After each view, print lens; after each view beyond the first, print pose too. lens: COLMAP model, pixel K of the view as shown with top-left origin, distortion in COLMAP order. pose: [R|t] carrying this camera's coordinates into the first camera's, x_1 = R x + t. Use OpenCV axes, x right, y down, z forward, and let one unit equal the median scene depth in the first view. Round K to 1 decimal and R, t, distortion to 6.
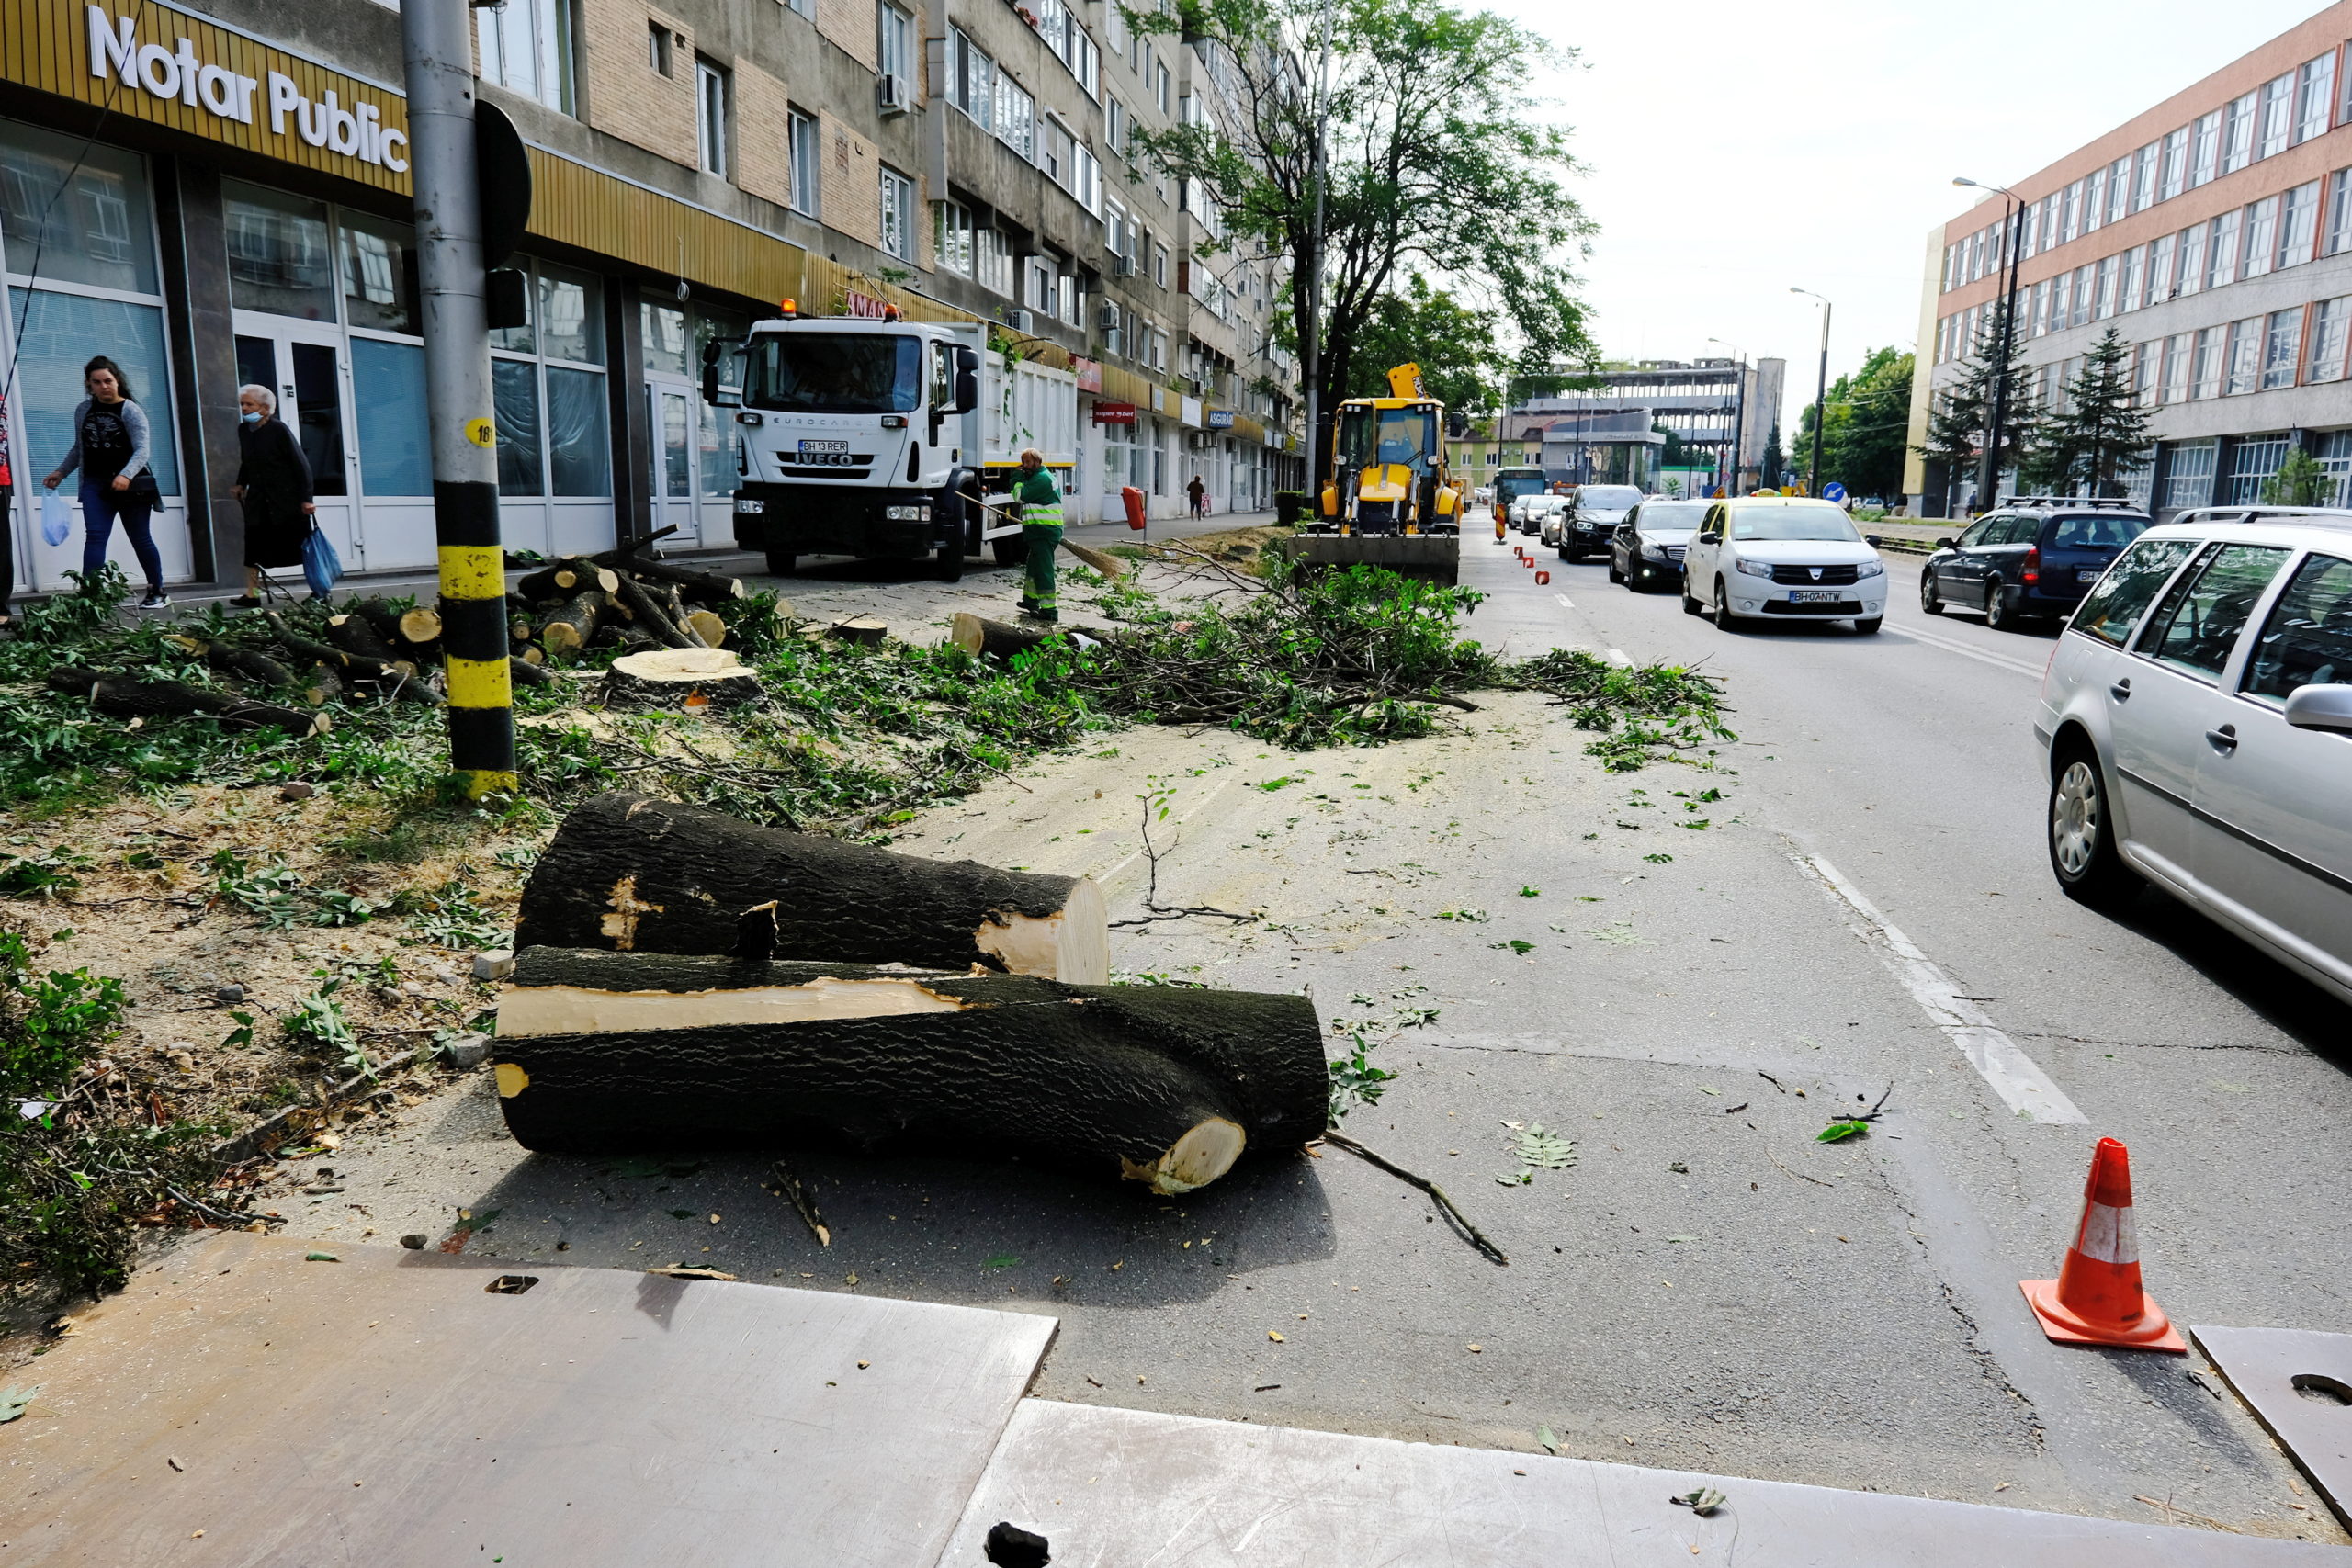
lens RADIAL K [[1597.2, 0, 1181.1], [0, 1597.2, 788.5], [0, 0, 1]] dist [-0.018443, 0.026512]
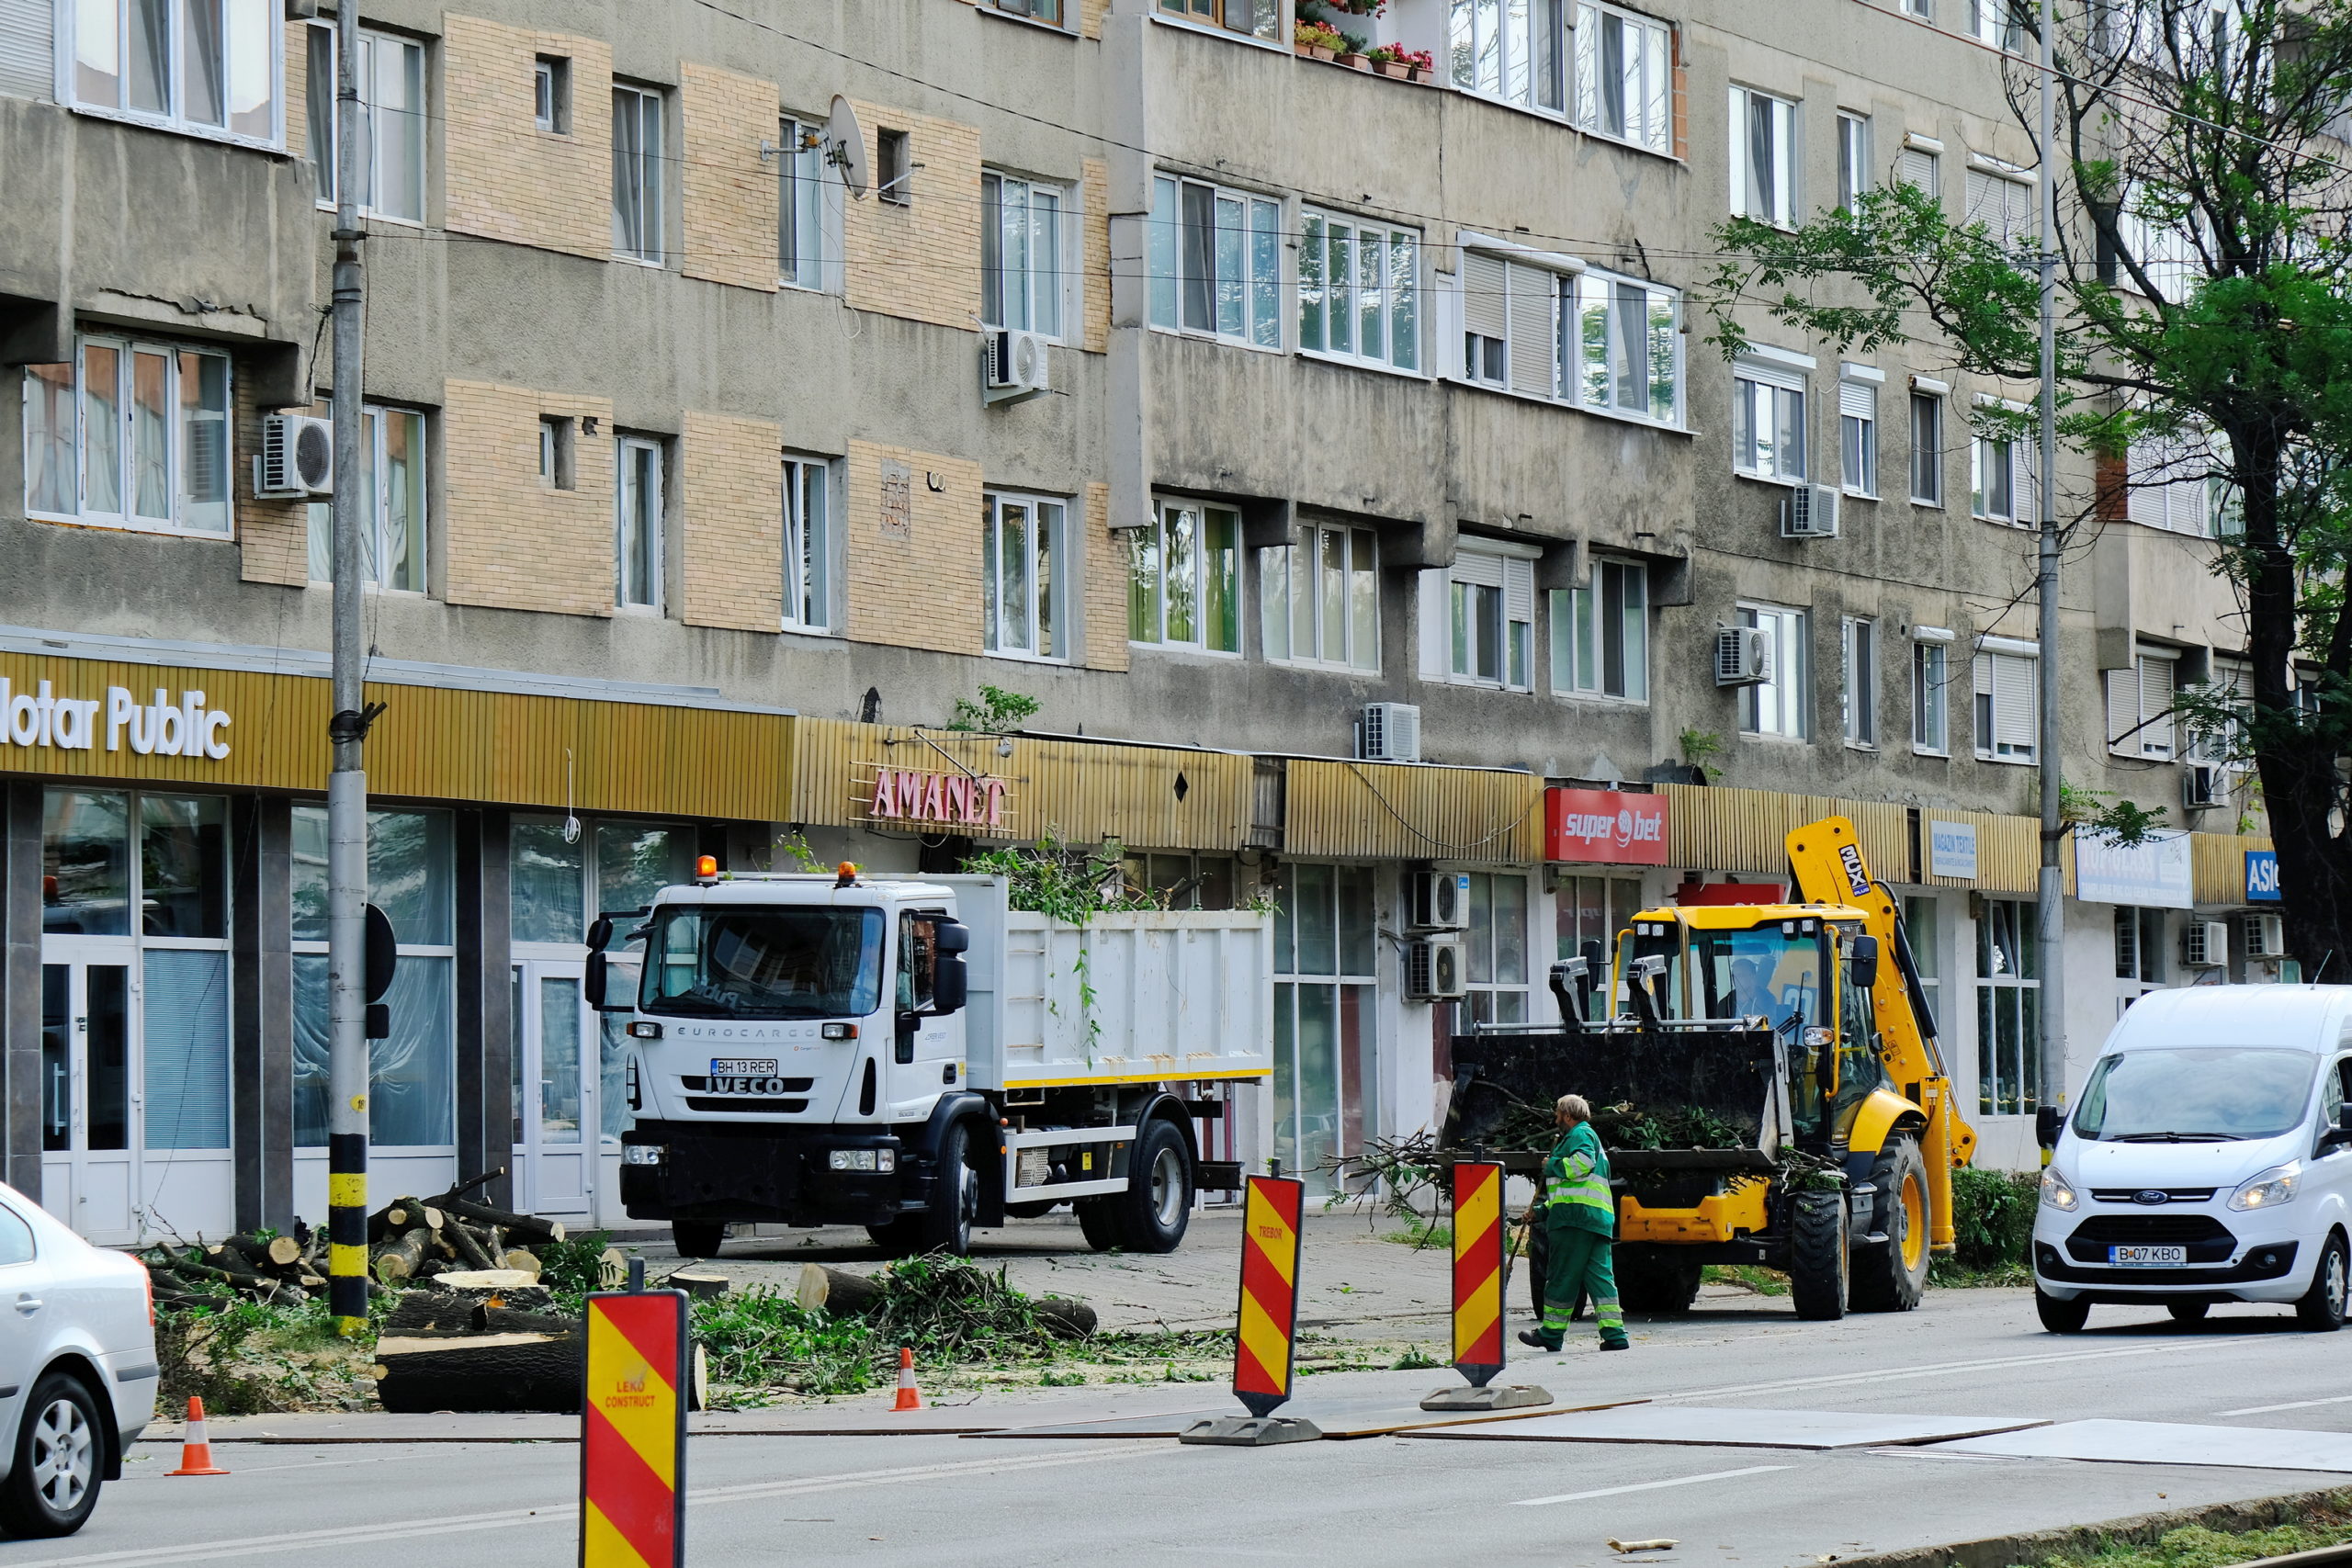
lens RADIAL K [[8381.9, 0, 1167.4], [0, 8381.9, 780.1], [0, 0, 1]] dist [-0.116242, 0.000000]
pose [[0.965906, -0.031053, -0.257026, 0.607569], [-0.026281, 0.975891, -0.216671, 0.304351], [0.257557, 0.216038, 0.941802, -1.637438]]
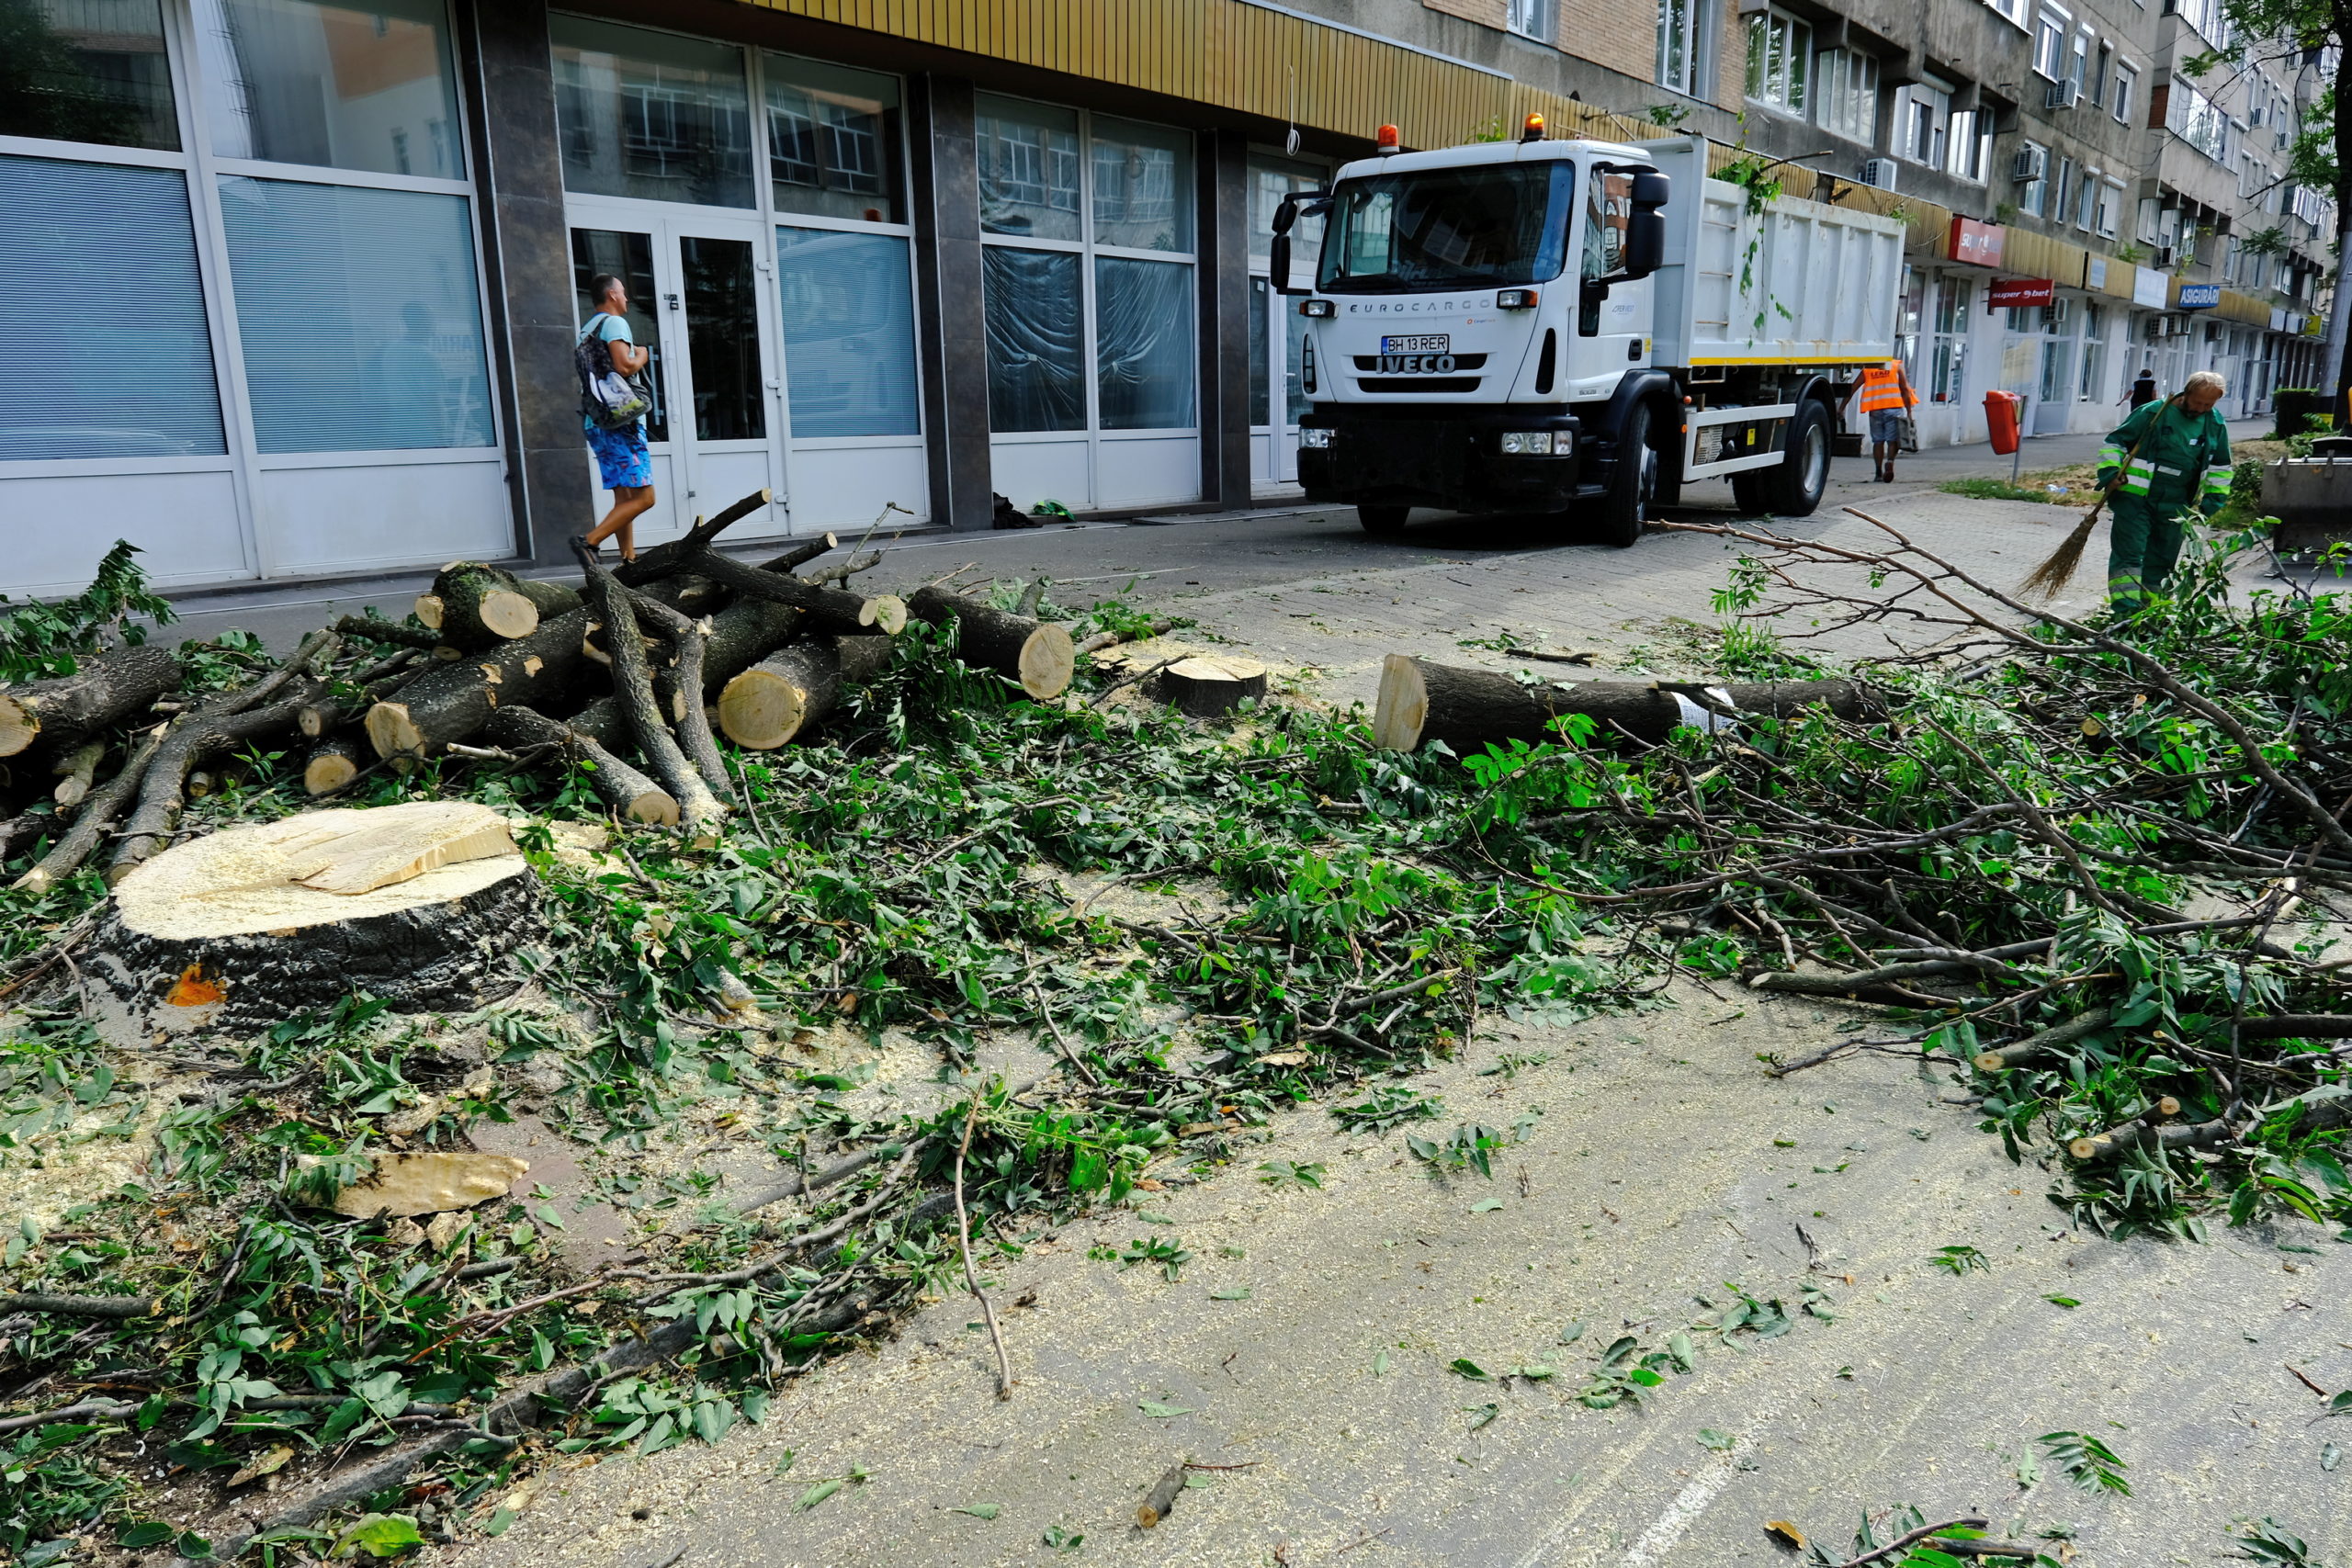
lens RADIAL K [[1597.2, 0, 1163.2], [0, 1597.2, 777.8], [0, 0, 1]] dist [-0.018443, 0.026512]
pose [[0.855234, 0.085726, -0.511103, 0.026885], [-0.064640, 0.996168, 0.058922, -0.046430], [0.514196, -0.017354, 0.857497, 0.258285]]
